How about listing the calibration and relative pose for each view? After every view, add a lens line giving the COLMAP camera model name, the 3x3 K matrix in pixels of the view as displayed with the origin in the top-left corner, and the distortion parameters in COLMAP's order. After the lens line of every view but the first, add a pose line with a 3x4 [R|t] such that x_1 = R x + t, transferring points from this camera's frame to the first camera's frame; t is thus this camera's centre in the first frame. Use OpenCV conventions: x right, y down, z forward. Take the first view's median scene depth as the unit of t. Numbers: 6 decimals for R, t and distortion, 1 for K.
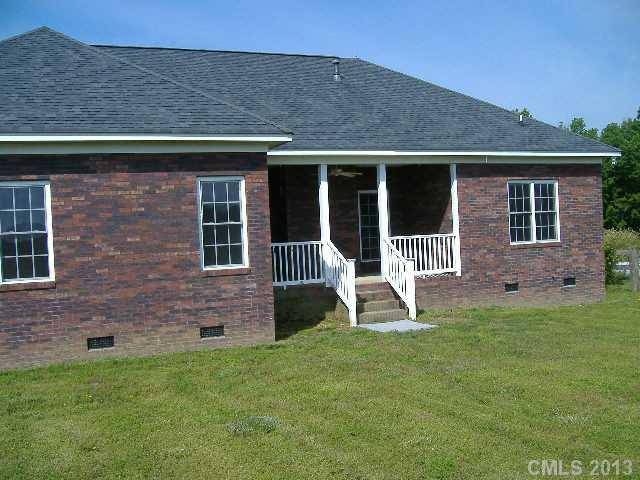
lens RADIAL K [[666.2, 0, 320.0], [0, 666.2, 240.0], [0, 0, 1]] dist [-0.126477, 0.154251]
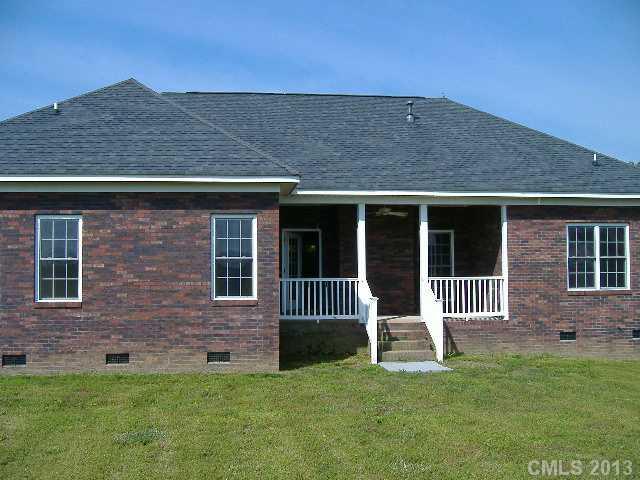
lens RADIAL K [[666.2, 0, 320.0], [0, 666.2, 240.0], [0, 0, 1]] dist [-0.126477, 0.154251]
pose [[0.964094, 0.030328, -0.263824, 0.267550], [-0.043622, 0.998049, -0.044678, -0.011187], [0.261954, 0.054582, 0.963536, -0.010612]]
